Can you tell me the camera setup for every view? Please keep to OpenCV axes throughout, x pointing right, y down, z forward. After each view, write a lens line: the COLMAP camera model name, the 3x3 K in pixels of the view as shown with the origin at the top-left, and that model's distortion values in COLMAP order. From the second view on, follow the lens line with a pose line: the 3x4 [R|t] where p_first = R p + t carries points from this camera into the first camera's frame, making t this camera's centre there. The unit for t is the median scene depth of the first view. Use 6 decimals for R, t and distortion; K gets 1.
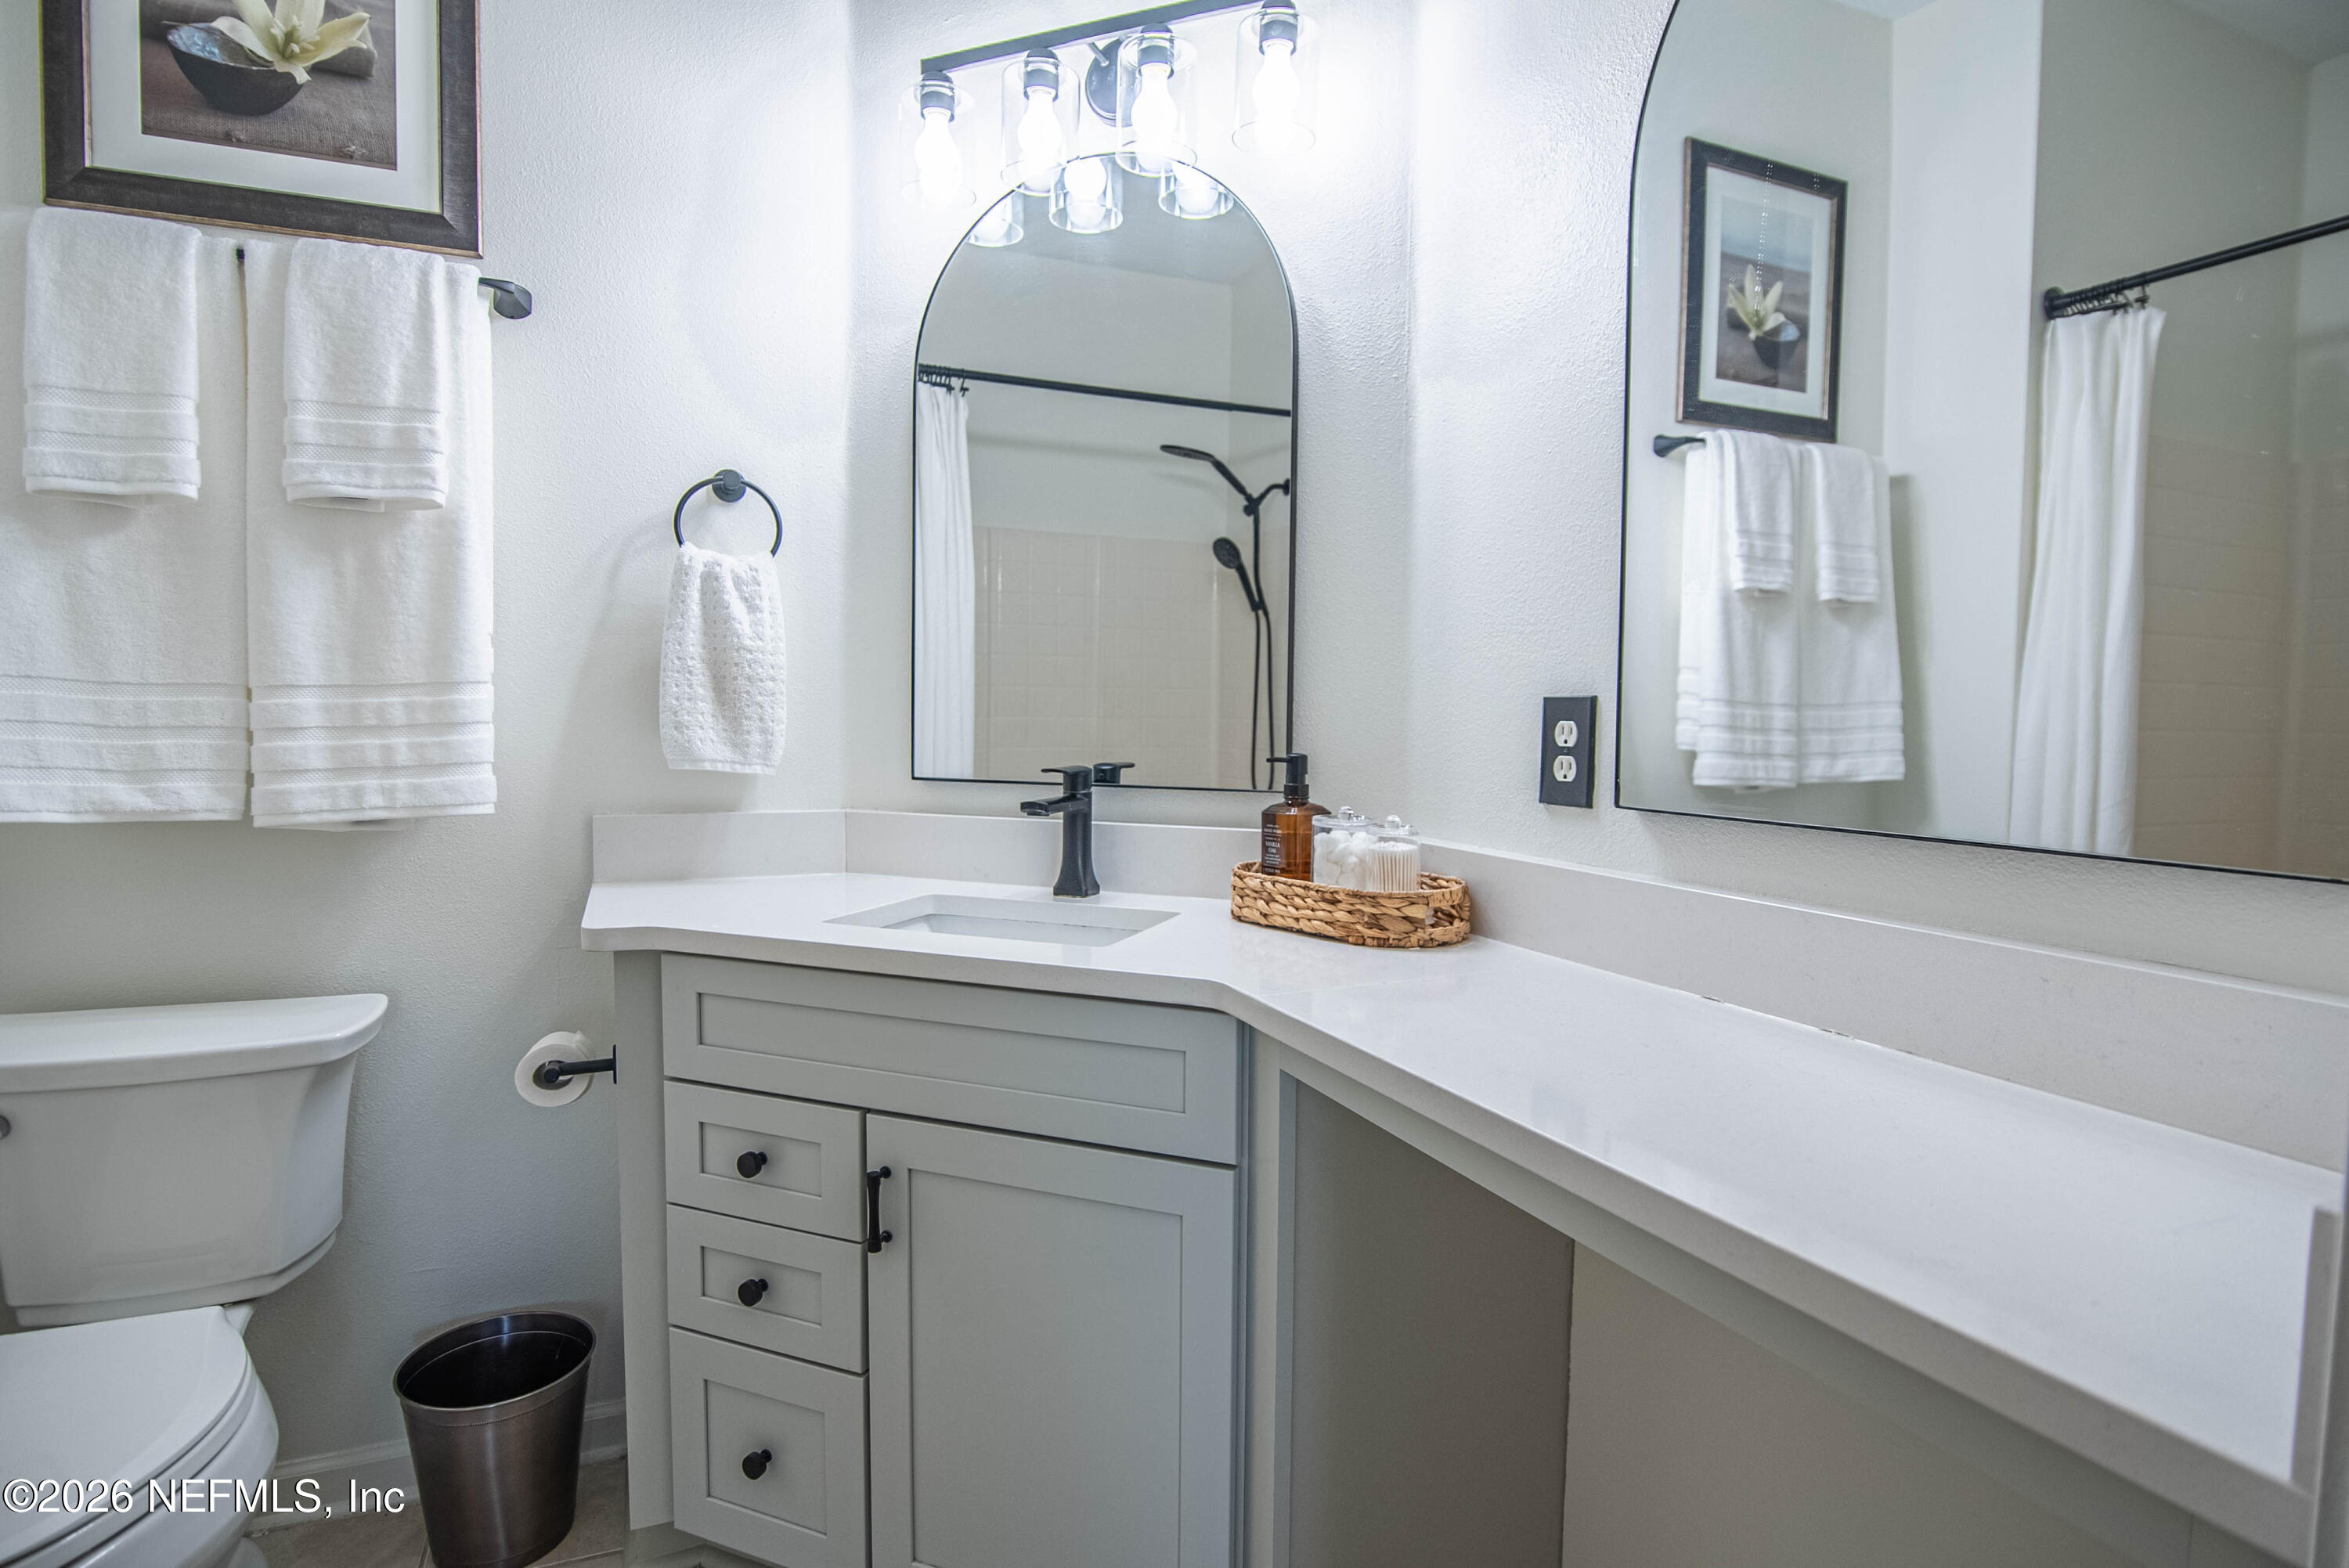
lens RADIAL K [[1213.1, 0, 1176.9], [0, 1213.1, 772.1], [0, 0, 1]] dist [-0.018539, -0.000058]
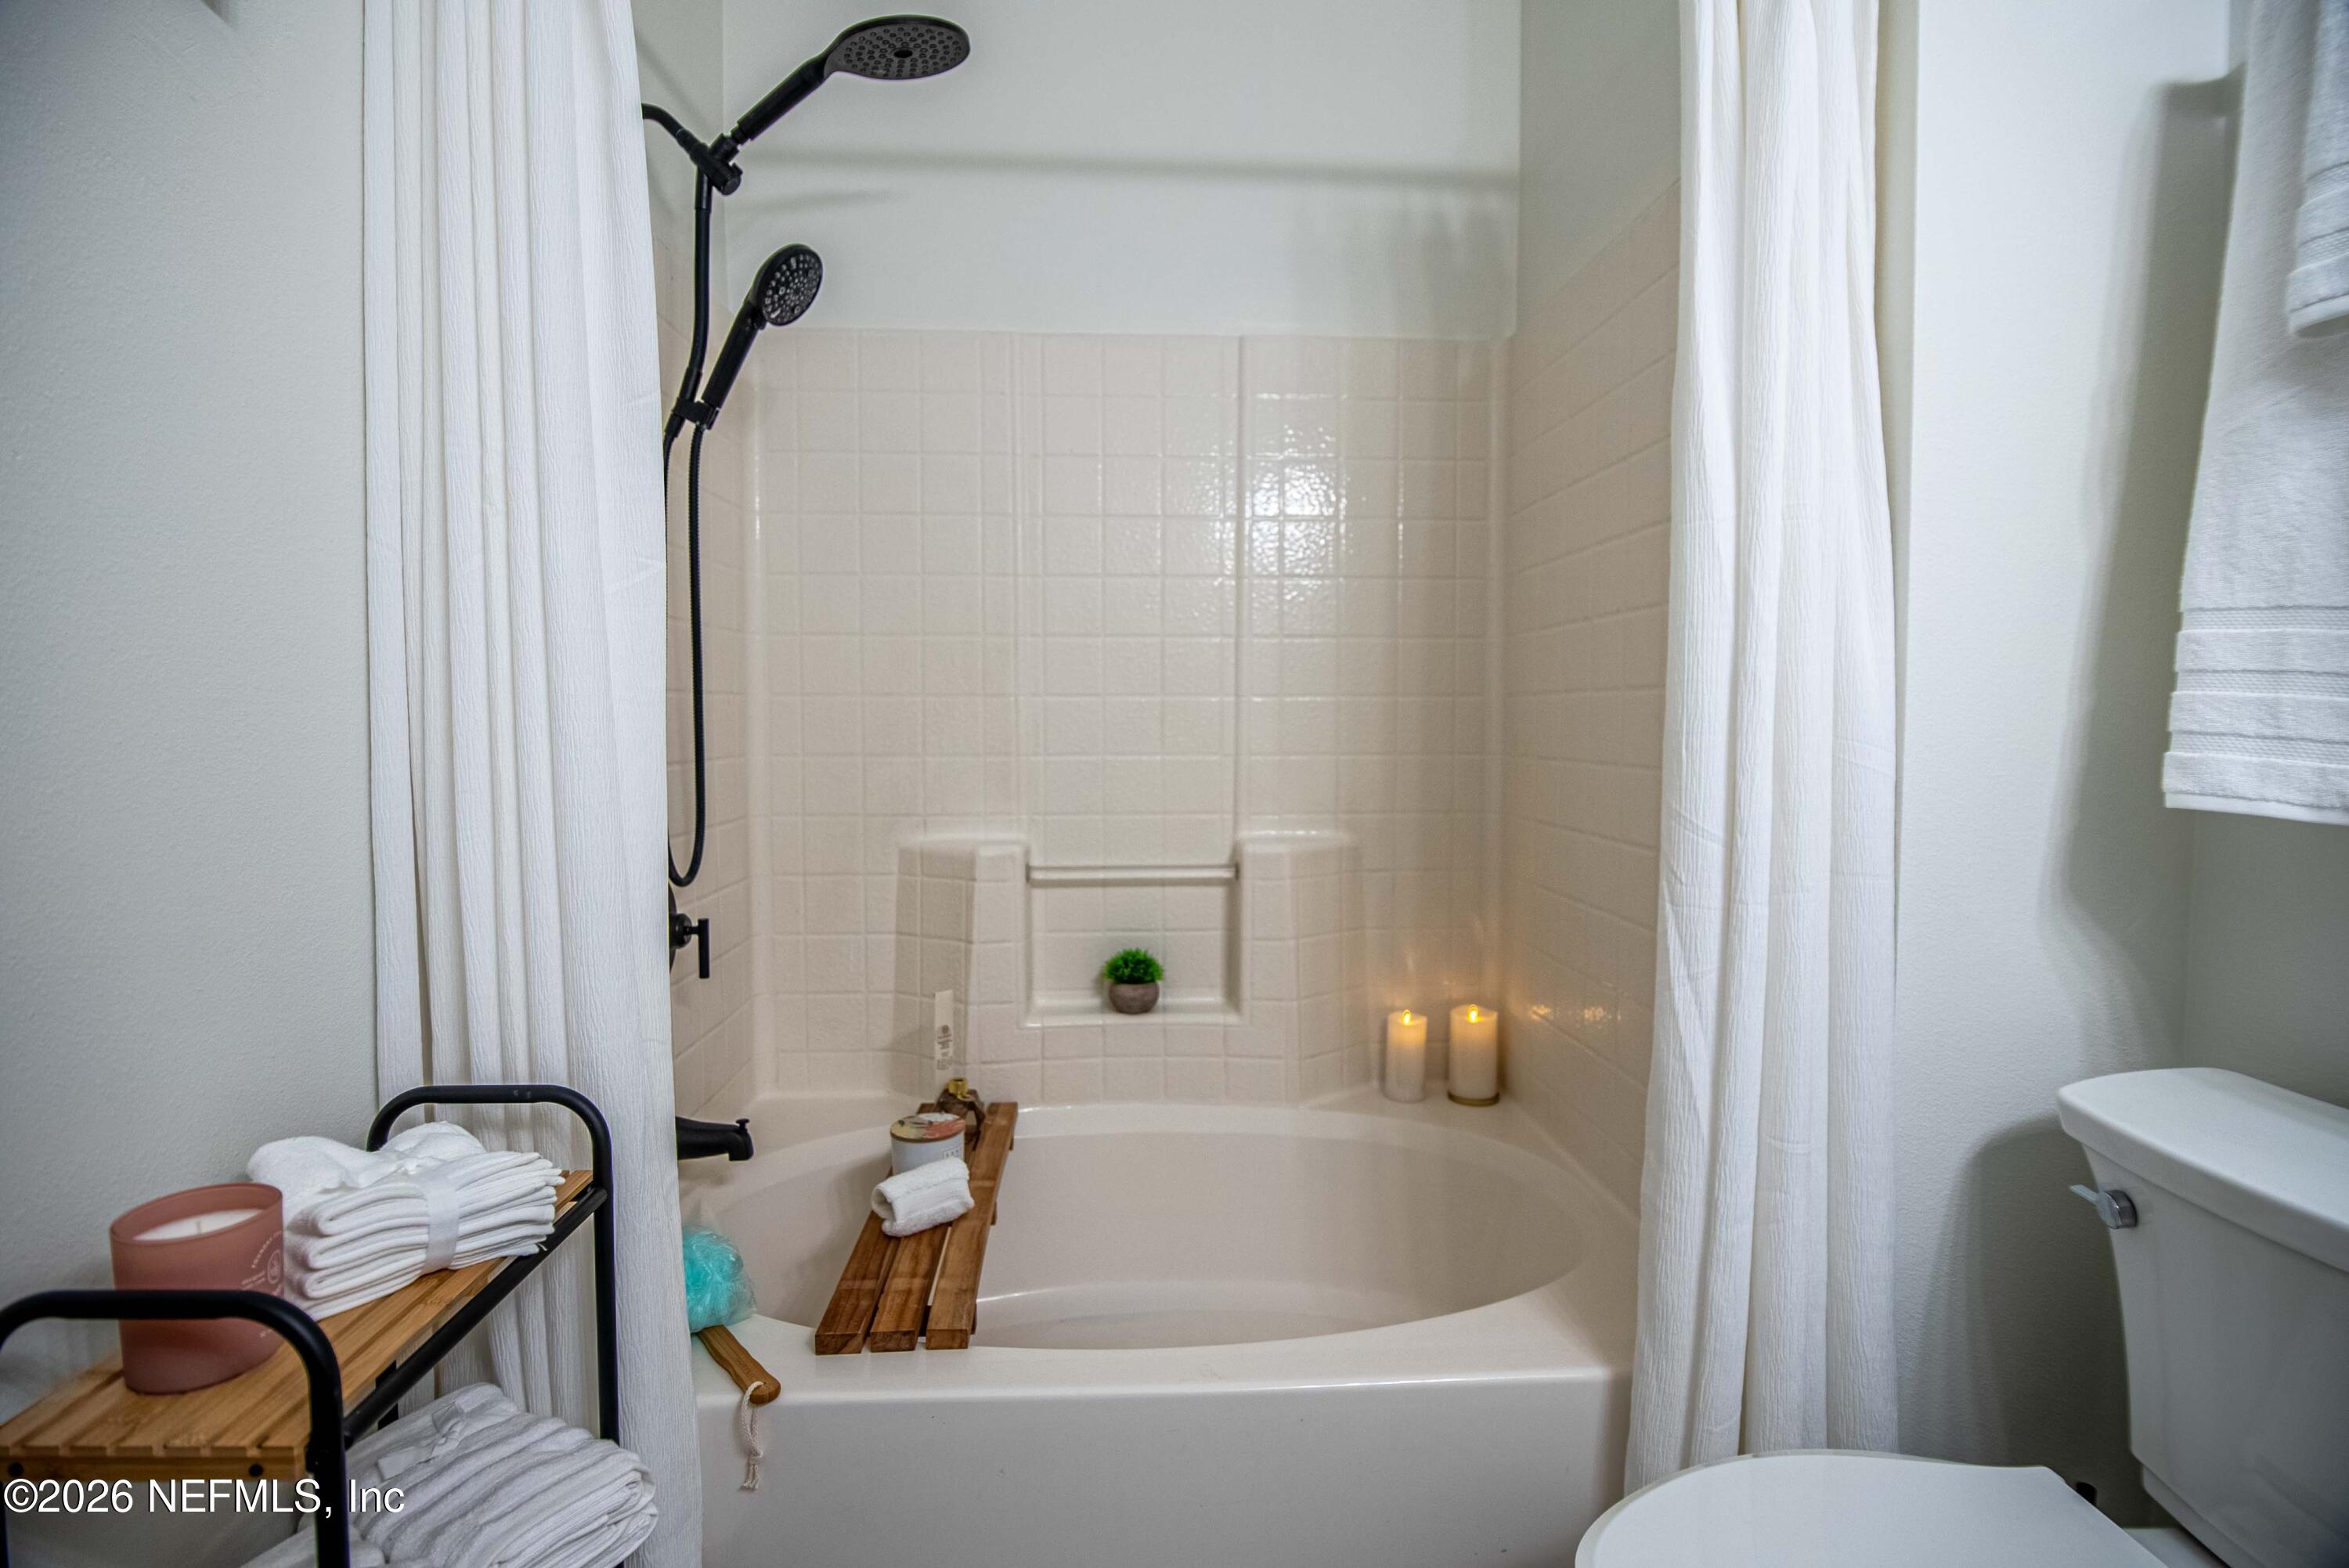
lens RADIAL K [[1148.8, 0, 1172.5], [0, 1148.8, 775.3], [0, 0, 1]] dist [-0.023390, 0.000824]
pose [[-0.335636, 0.040588, -0.941117, -0.112957], [-0.053448, 0.996641, 0.062044, 0.010609], [0.940474, 0.071124, -0.332340, 0.560524]]
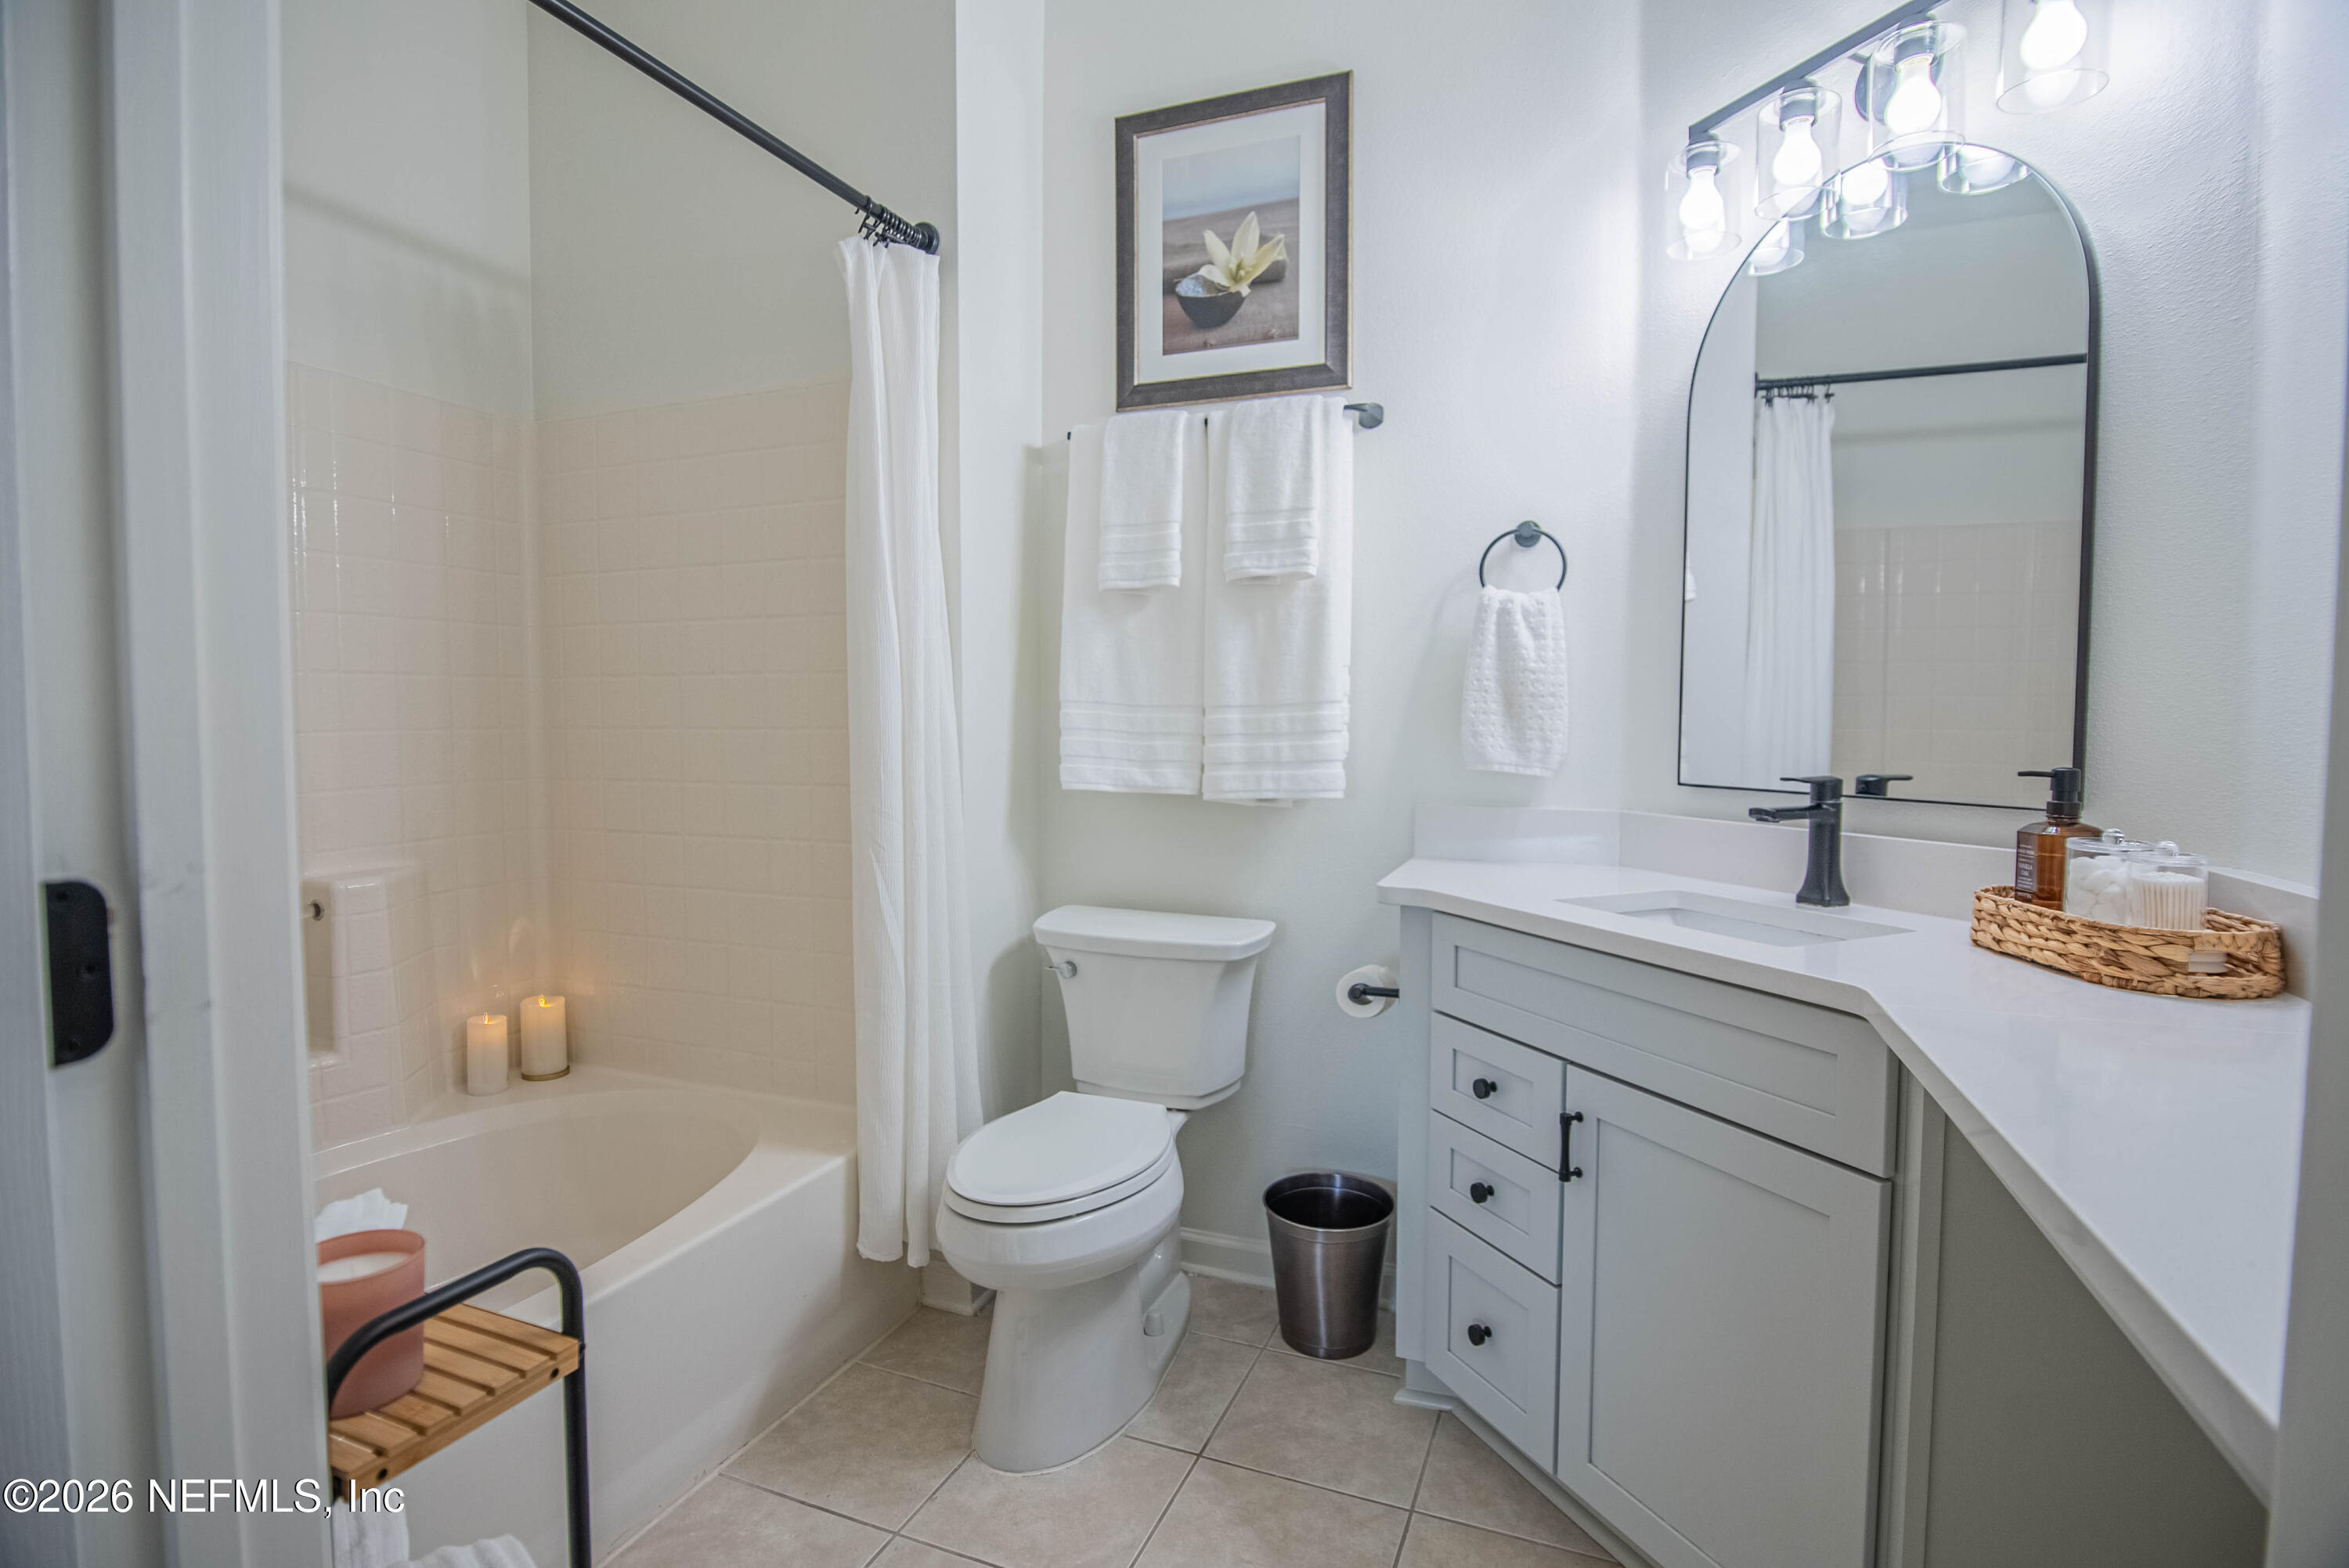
lens RADIAL K [[1155.7, 0, 1174.3], [0, 1155.7, 771.8], [0, 0, 1]] dist [-0.018492, 0.000499]
pose [[0.712632, 0.026126, -0.701051, 0.220560], [-0.032611, 0.999460, 0.004098, 0.005631], [0.700779, 0.019942, 0.713099, -0.063002]]
